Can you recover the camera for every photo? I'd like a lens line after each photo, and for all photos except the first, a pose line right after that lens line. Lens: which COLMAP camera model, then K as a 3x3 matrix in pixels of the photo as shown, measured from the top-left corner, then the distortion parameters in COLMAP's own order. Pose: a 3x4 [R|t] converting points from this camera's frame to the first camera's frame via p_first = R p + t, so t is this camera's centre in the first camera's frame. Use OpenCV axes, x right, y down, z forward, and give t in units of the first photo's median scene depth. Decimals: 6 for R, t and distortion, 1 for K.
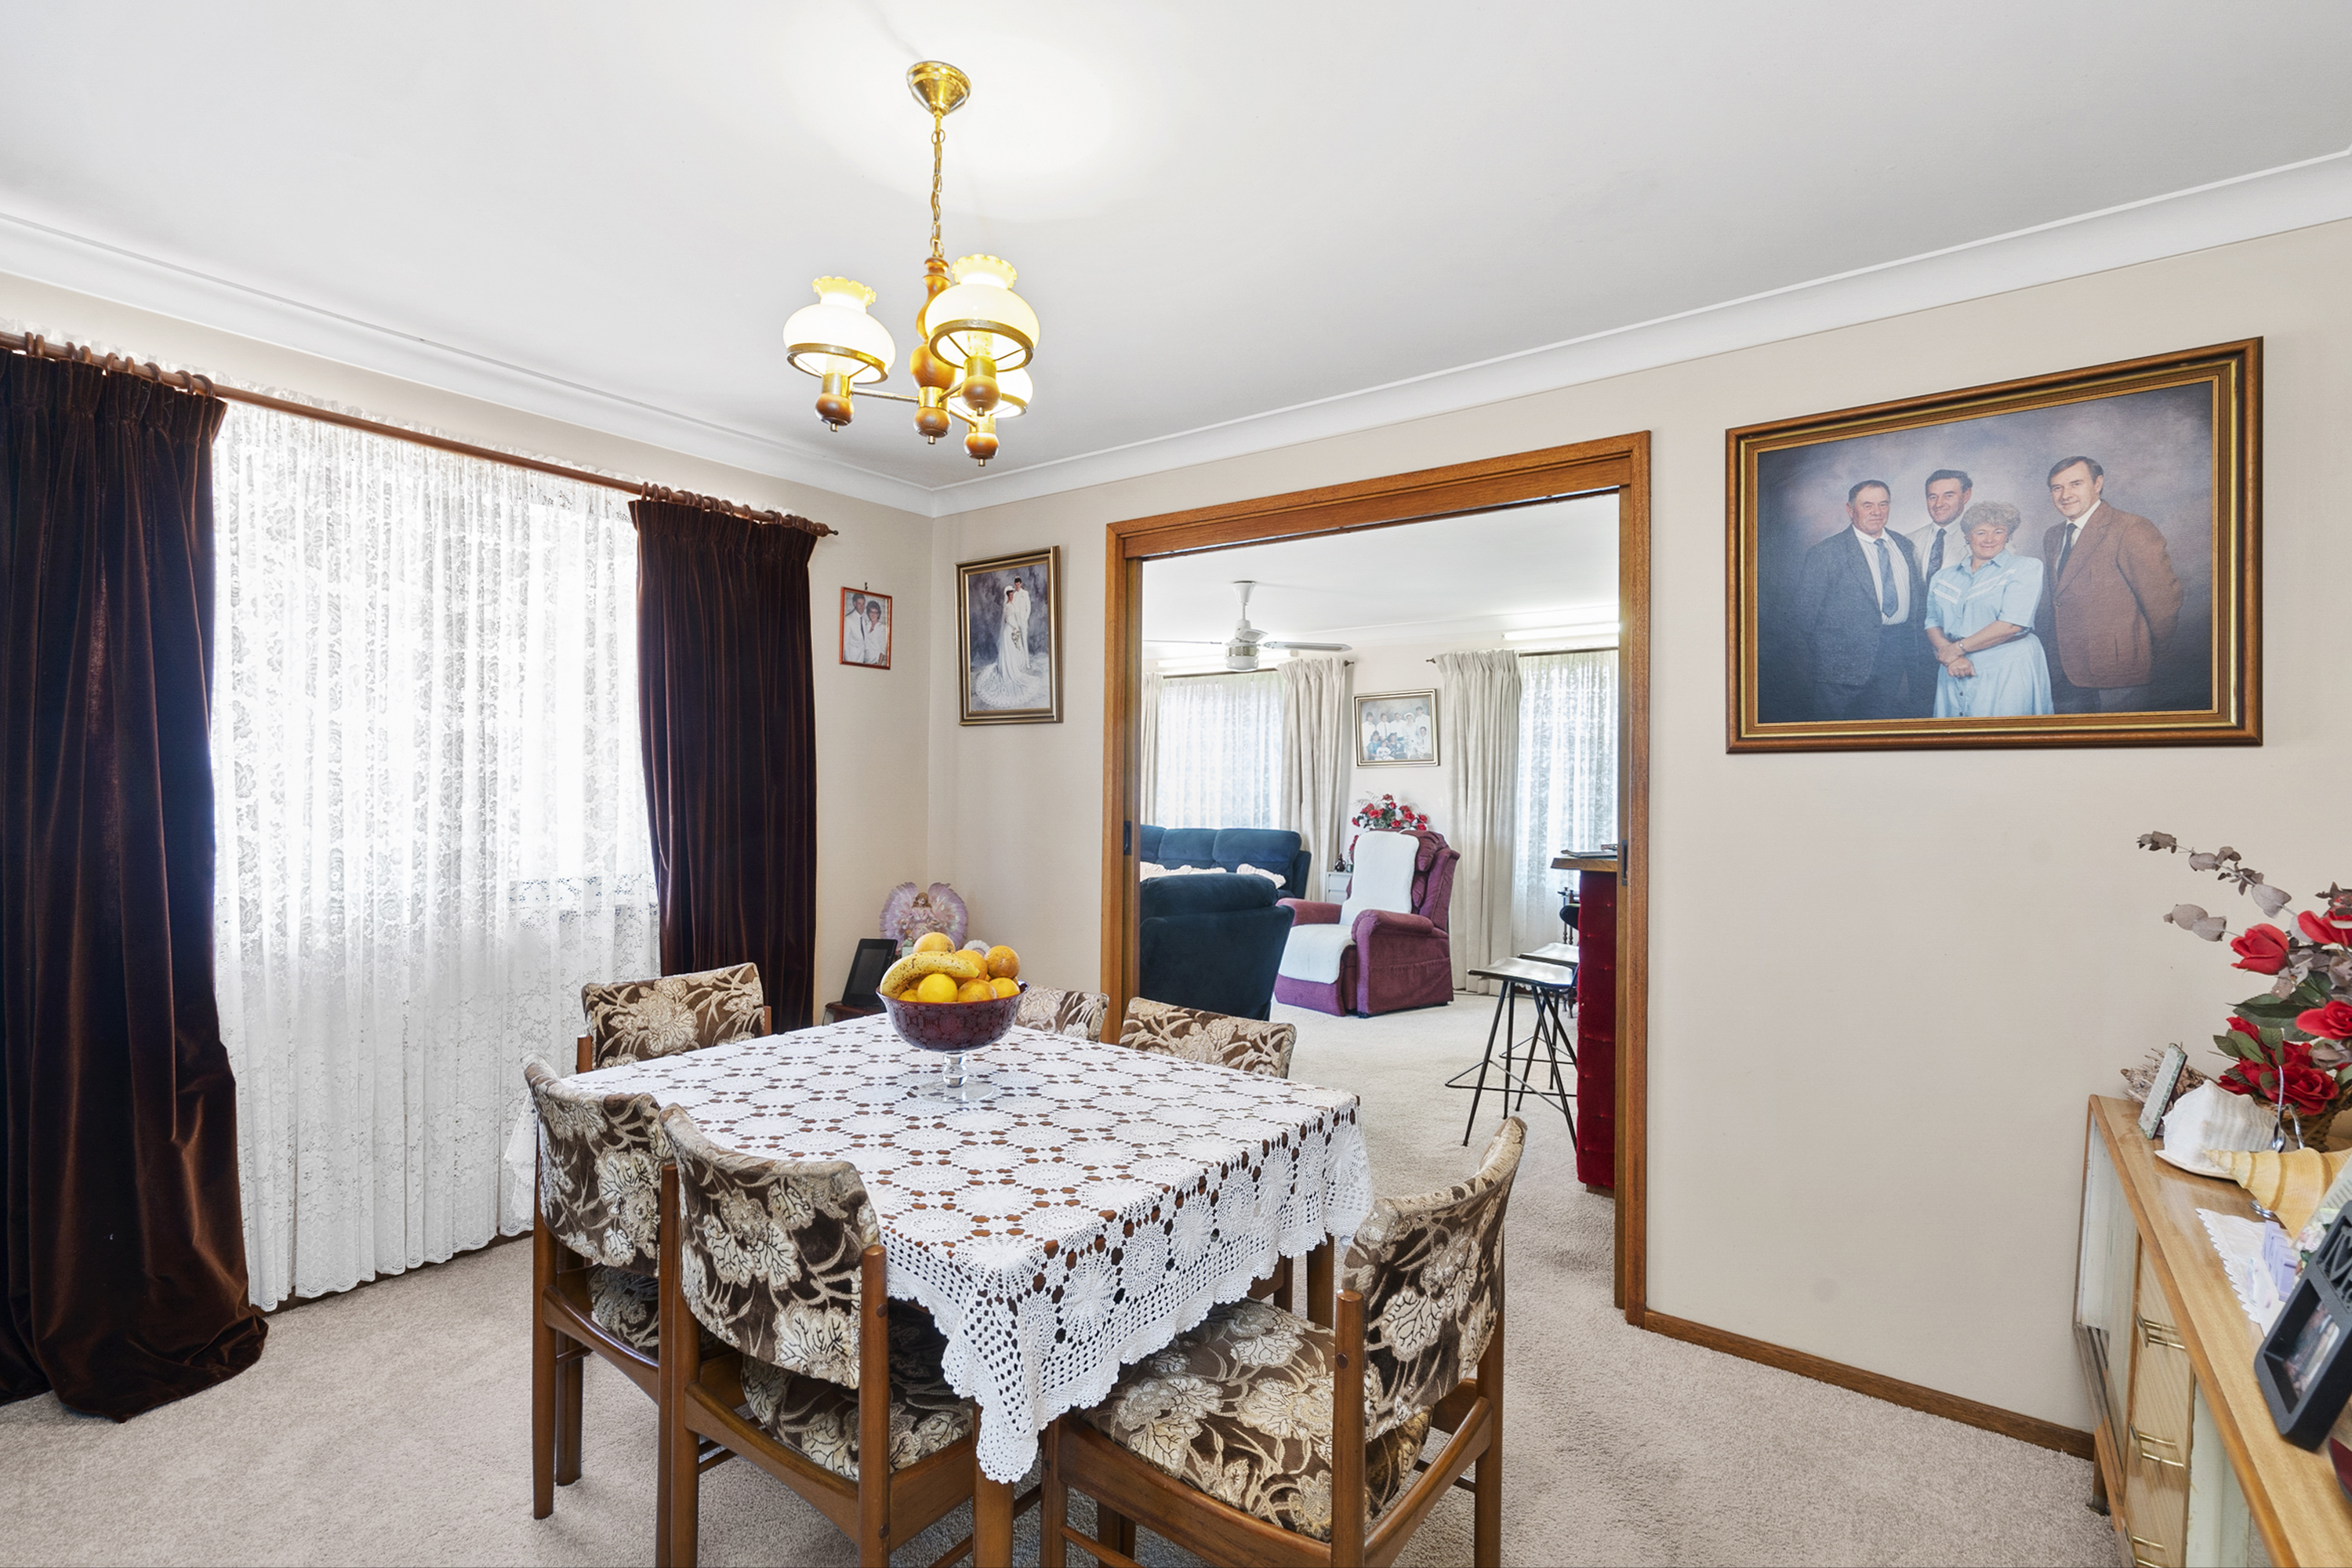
lens RADIAL K [[1087.5, 0, 1178.0], [0, 1087.5, 786.6], [0, 0, 1]] dist [0.000750, 0.000211]
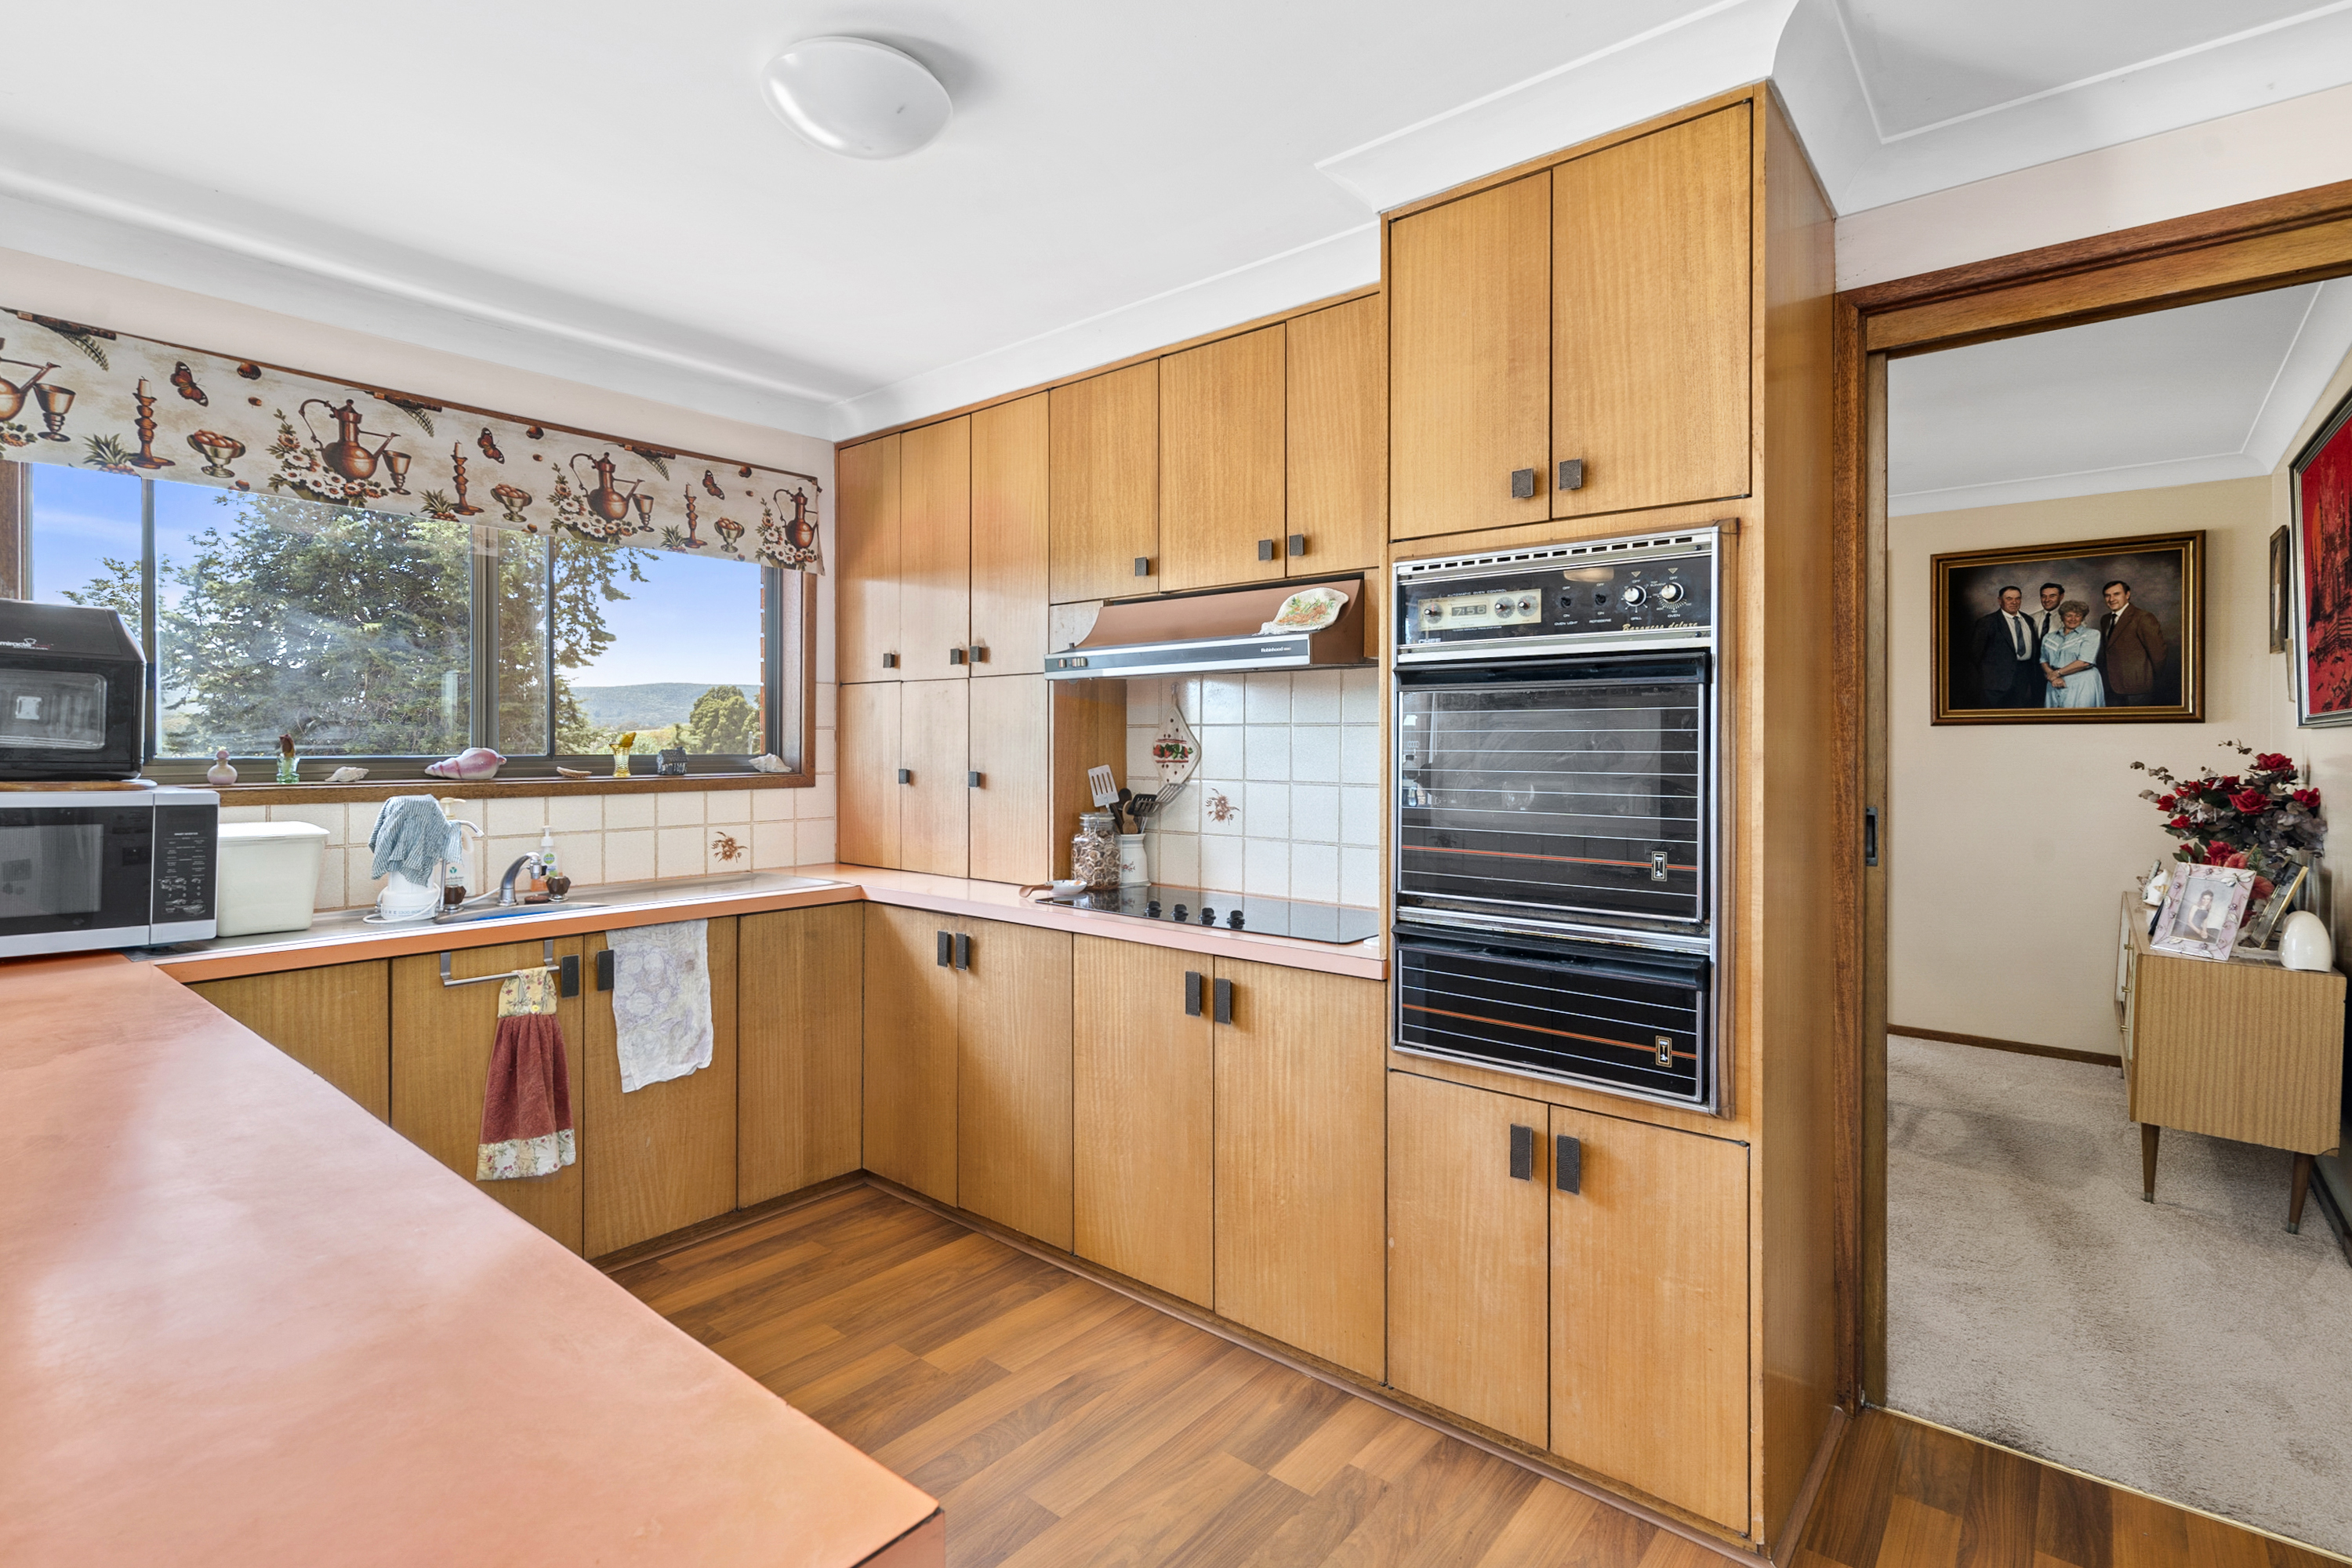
lens RADIAL K [[1087.5, 0, 1202.1], [0, 1087.5, 750.3], [0, 0, 1]] dist [0.000750, 0.000211]
pose [[0.998296, -0.004550, -0.058183, -0.737727], [0.004947, 0.999965, 0.006674, -0.006945], [0.058150, -0.006950, 0.998284, -1.091803]]
